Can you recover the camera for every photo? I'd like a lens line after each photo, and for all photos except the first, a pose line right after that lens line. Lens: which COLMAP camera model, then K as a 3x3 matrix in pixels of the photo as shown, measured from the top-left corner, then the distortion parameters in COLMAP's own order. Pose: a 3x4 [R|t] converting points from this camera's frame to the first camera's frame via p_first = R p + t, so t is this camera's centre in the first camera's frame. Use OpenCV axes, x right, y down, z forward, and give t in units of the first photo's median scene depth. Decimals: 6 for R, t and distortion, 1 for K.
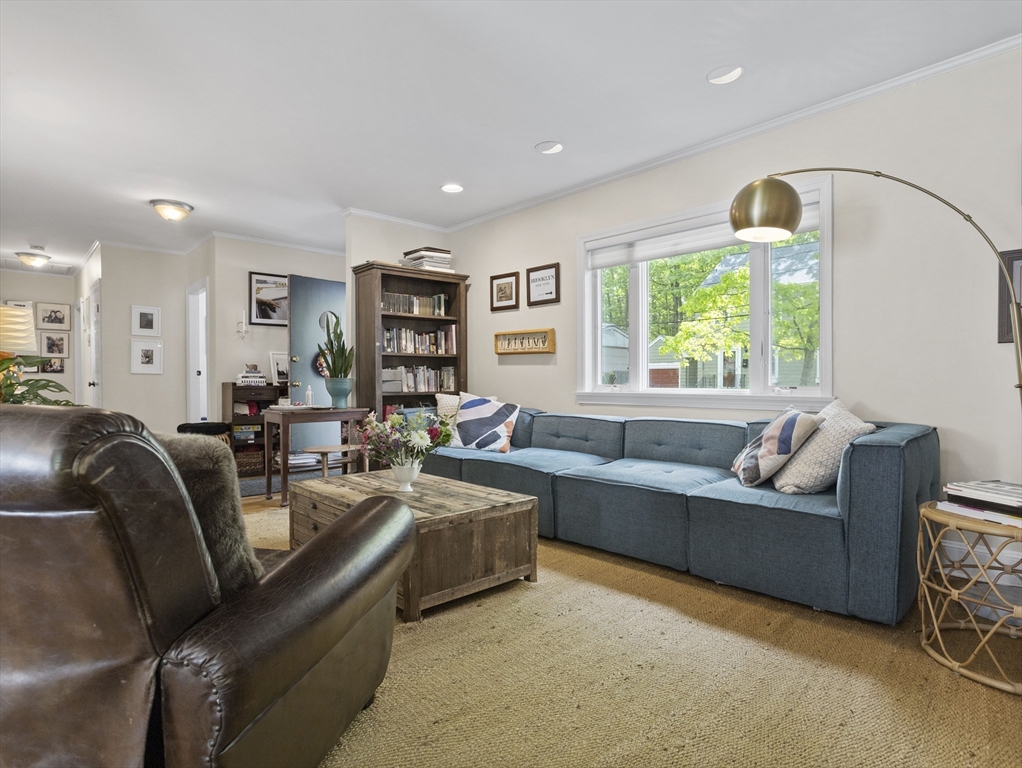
lens RADIAL K [[553.2, 0, 510.6], [0, 553.2, 381.5], [0, 0, 1]] dist [-0.001998, 0.000611]
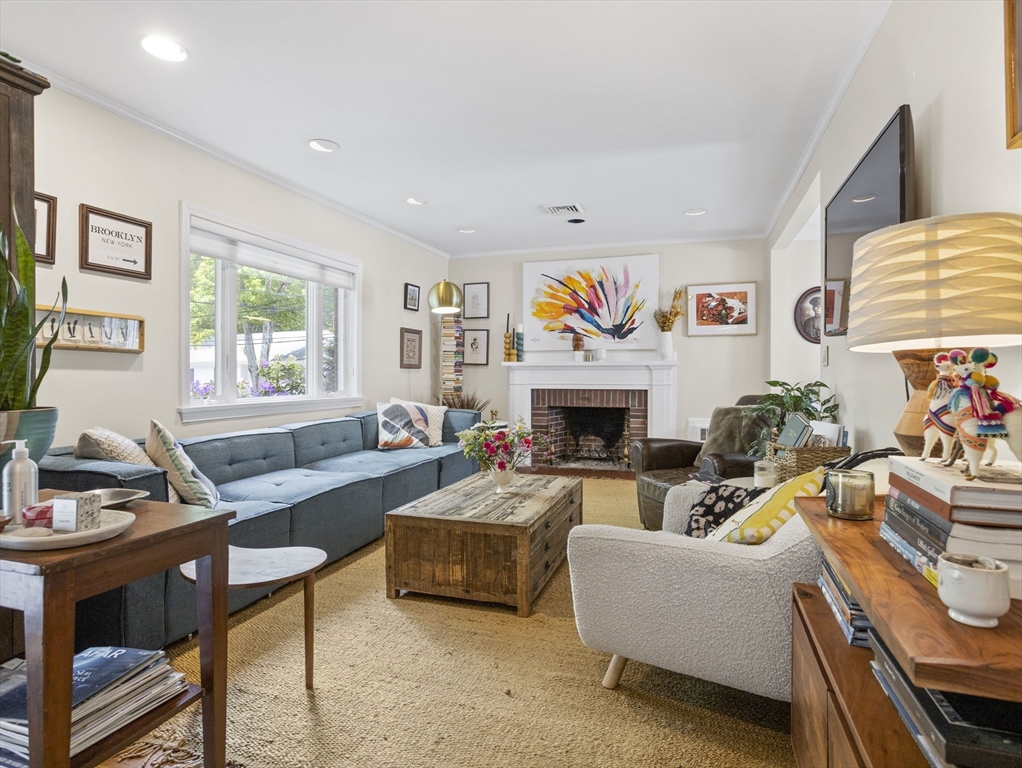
lens RADIAL K [[553.2, 0, 511.6], [0, 553.2, 383.7], [0, 0, 1]] dist [-0.001998, 0.000611]
pose [[-0.467548, -0.012503, 0.883879, -0.729079], [0.013405, 0.999685, 0.021232, -0.022628], [-0.883866, 0.021775, -0.467233, 0.920221]]
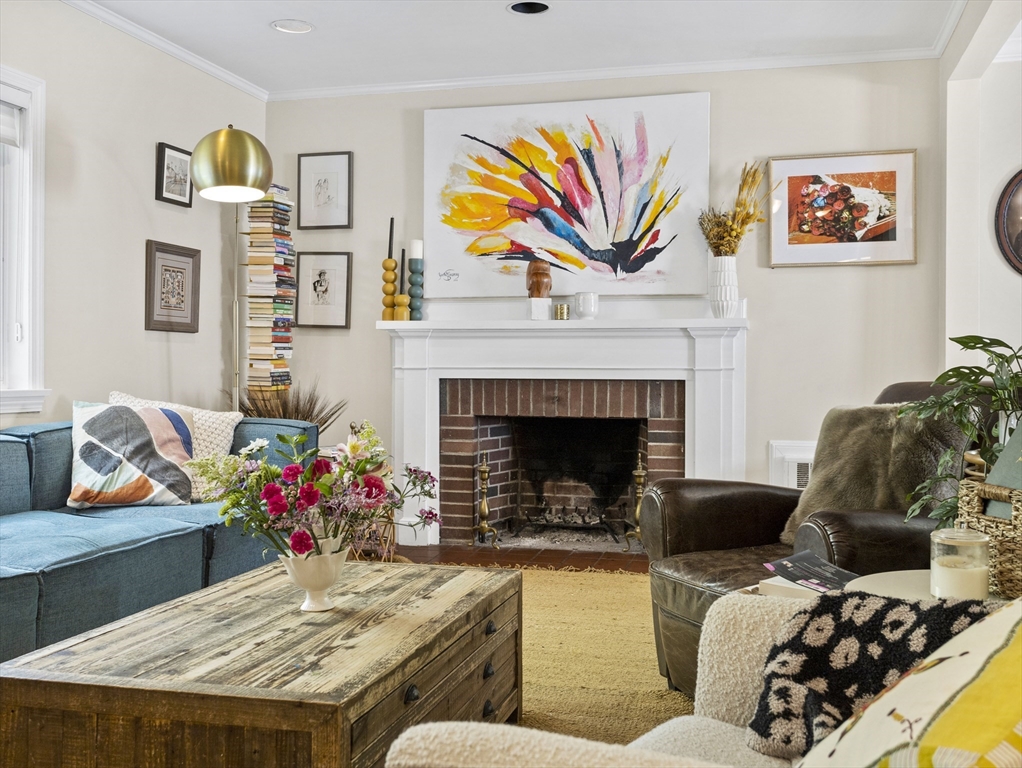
lens RADIAL K [[1022.4, 0, 509.3], [0, 1022.4, 379.9], [0, 0, 1]] dist [0.049452, 0.000000]
pose [[-0.514696, -0.003959, 0.857364, -0.621079], [0.008796, 0.999912, 0.009898, 0.004524], [-0.857328, 0.012635, -0.514616, 0.802755]]
